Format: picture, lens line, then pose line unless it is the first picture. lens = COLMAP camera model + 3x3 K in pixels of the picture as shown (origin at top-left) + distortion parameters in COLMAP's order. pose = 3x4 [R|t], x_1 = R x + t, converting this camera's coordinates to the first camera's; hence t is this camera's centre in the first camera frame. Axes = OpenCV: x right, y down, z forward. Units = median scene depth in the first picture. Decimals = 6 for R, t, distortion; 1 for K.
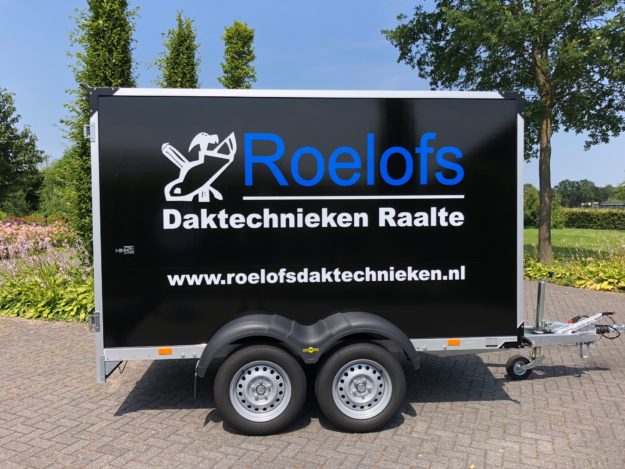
lens RADIAL K [[517.9, 0, 310.8], [0, 517.9, 238.1], [0, 0, 1]] dist [0.100203, -0.095716]
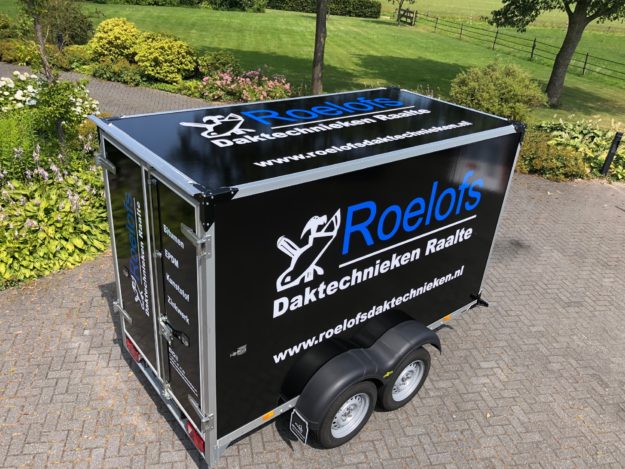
lens RADIAL K [[517.9, 0, 309.4], [0, 517.9, 231.3], [0, 0, 1]] dist [0.100203, -0.095716]
pose [[0.820271, -0.199922, 0.535898, -0.689302], [-0.058012, 0.903015, 0.425675, -0.551754], [-0.569026, -0.380257, 0.729118, 0.342020]]
